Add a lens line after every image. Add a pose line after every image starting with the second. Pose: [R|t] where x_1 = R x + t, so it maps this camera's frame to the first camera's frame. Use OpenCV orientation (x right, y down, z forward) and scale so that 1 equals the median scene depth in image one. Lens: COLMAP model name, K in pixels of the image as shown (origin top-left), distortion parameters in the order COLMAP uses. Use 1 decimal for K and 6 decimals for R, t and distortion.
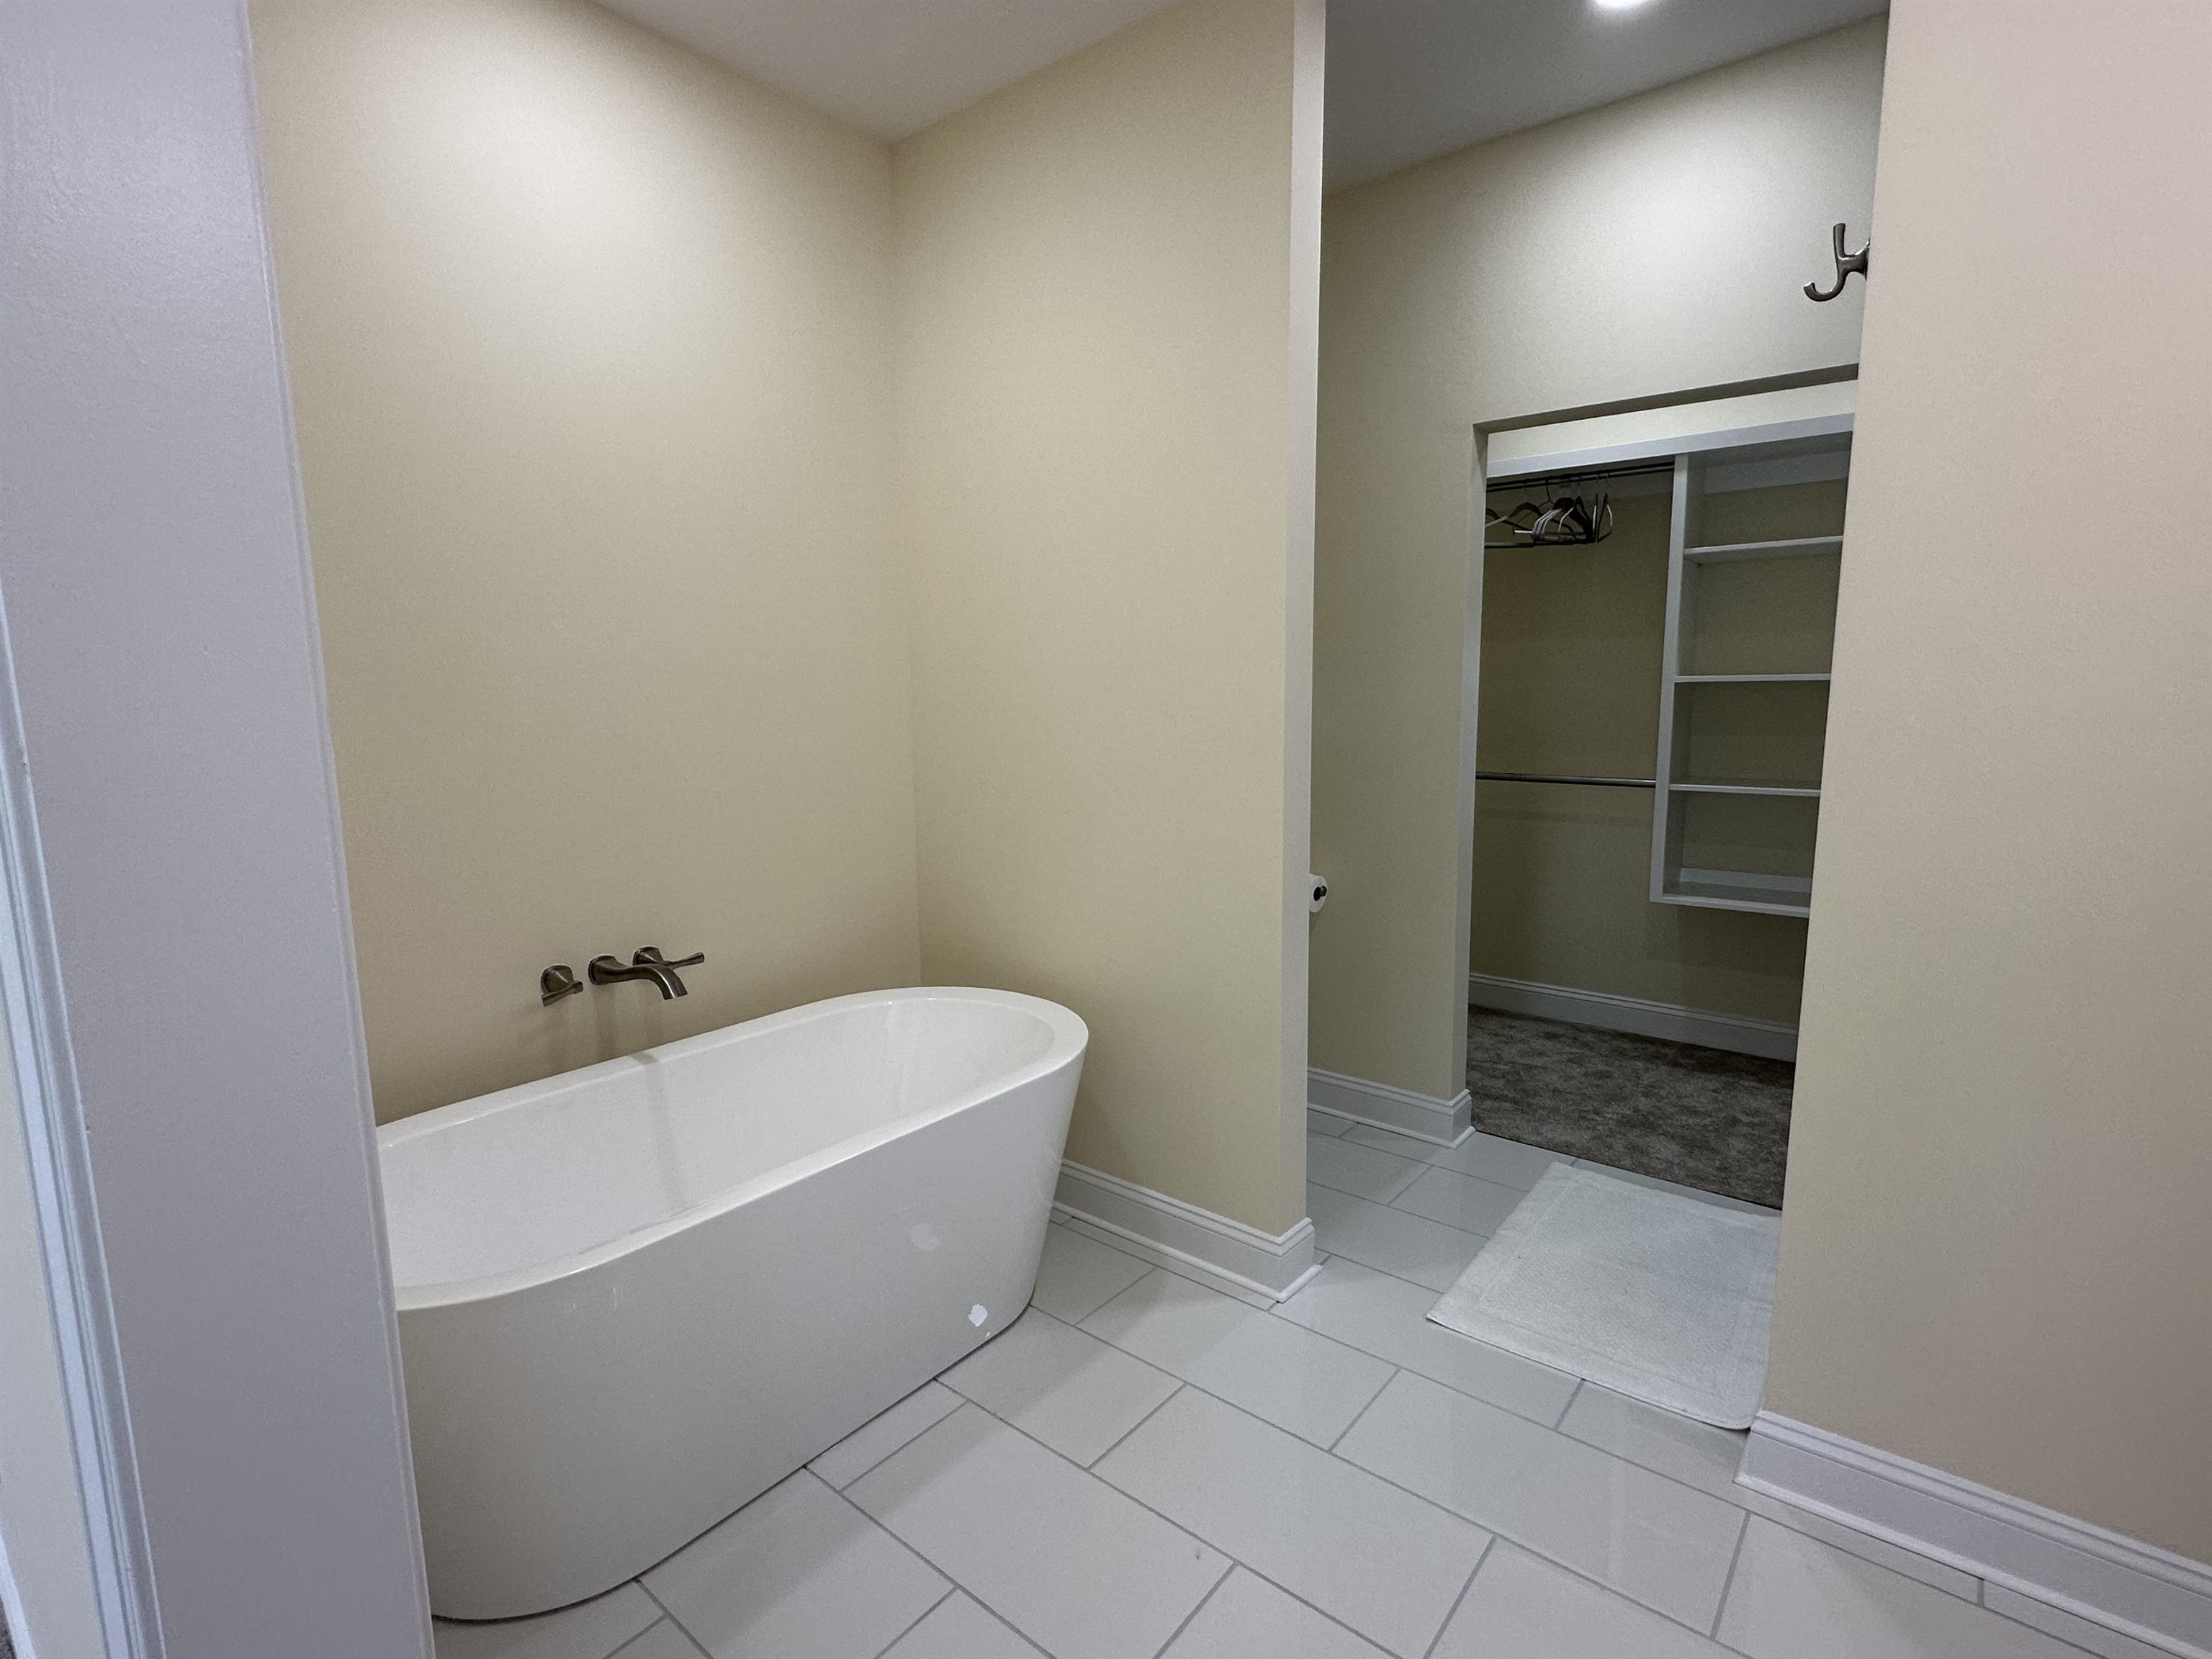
lens RADIAL K [[1083.8, 0, 1094.7], [0, 1083.8, 832.6], [0, 0, 1]] dist [-0.001033, 0.000418]
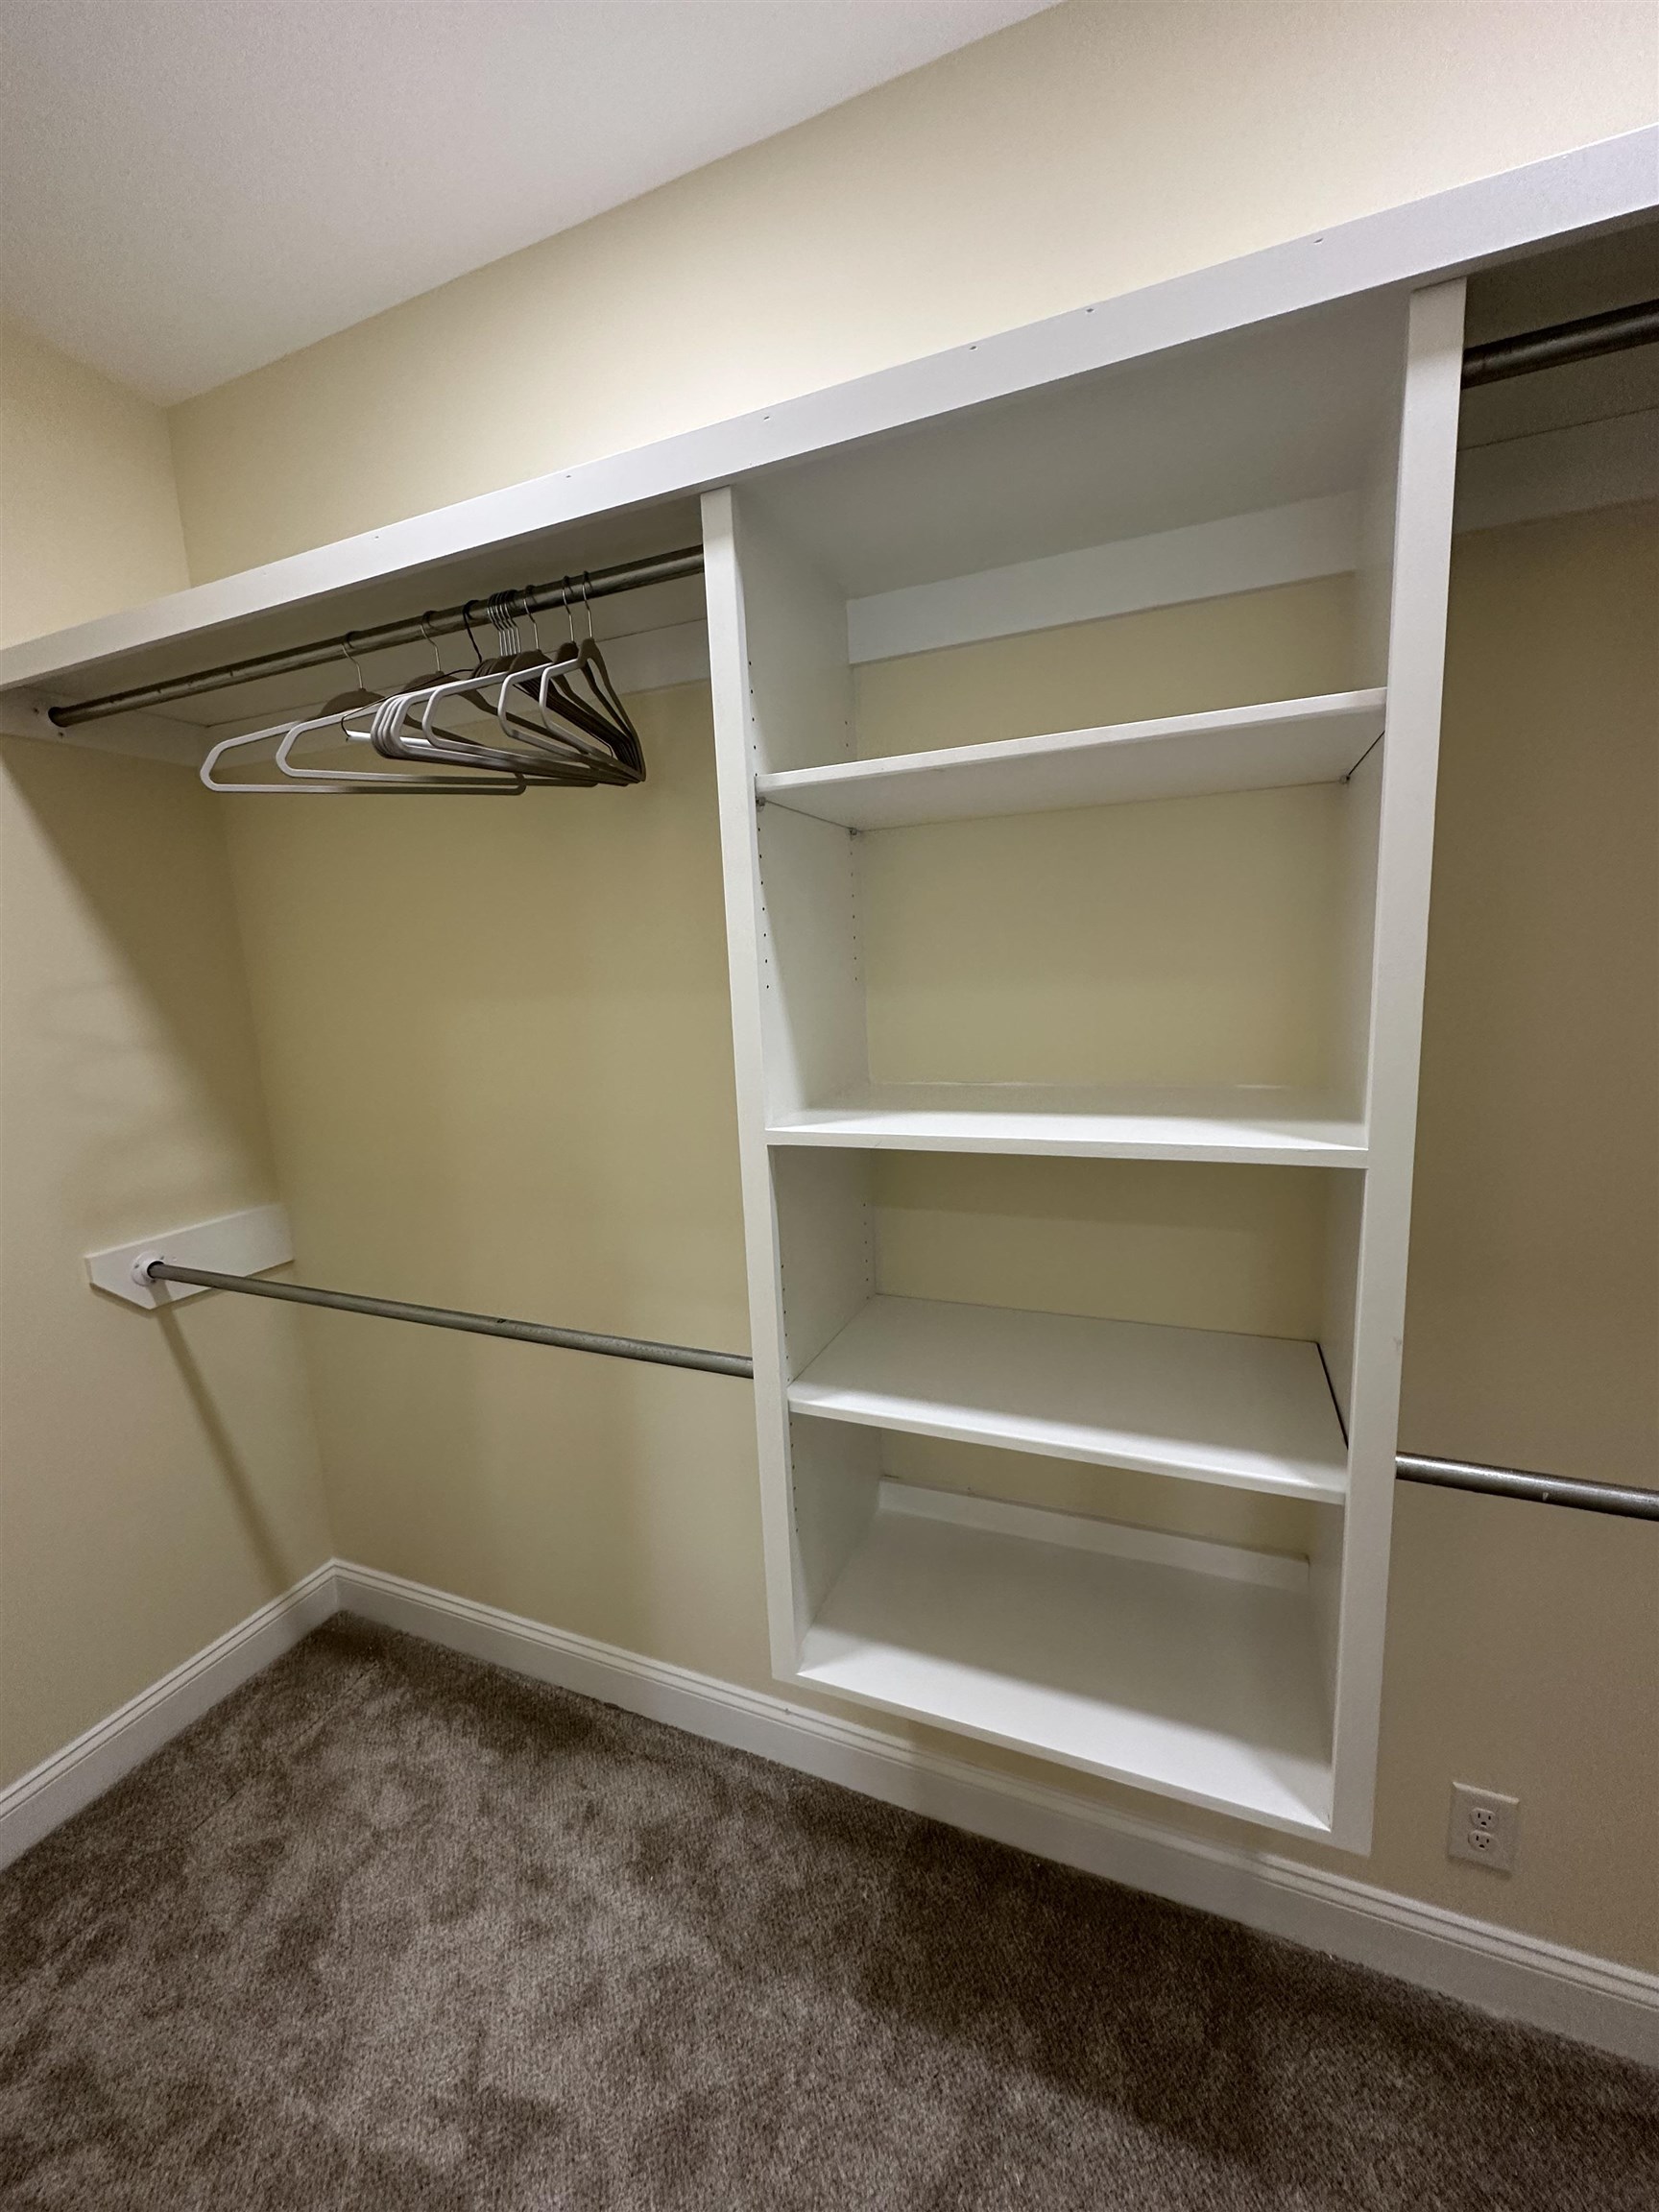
lens RADIAL K [[878.2, 0, 833.9], [0, 878.2, 1110.3], [0, 0, 1]] dist [-0.002298, -0.000310]
pose [[0.956053, -0.082090, 0.281469, 0.432841], [0.075150, 0.996544, 0.035382, -0.143923], [-0.283401, -0.012675, 0.958918, 0.647491]]
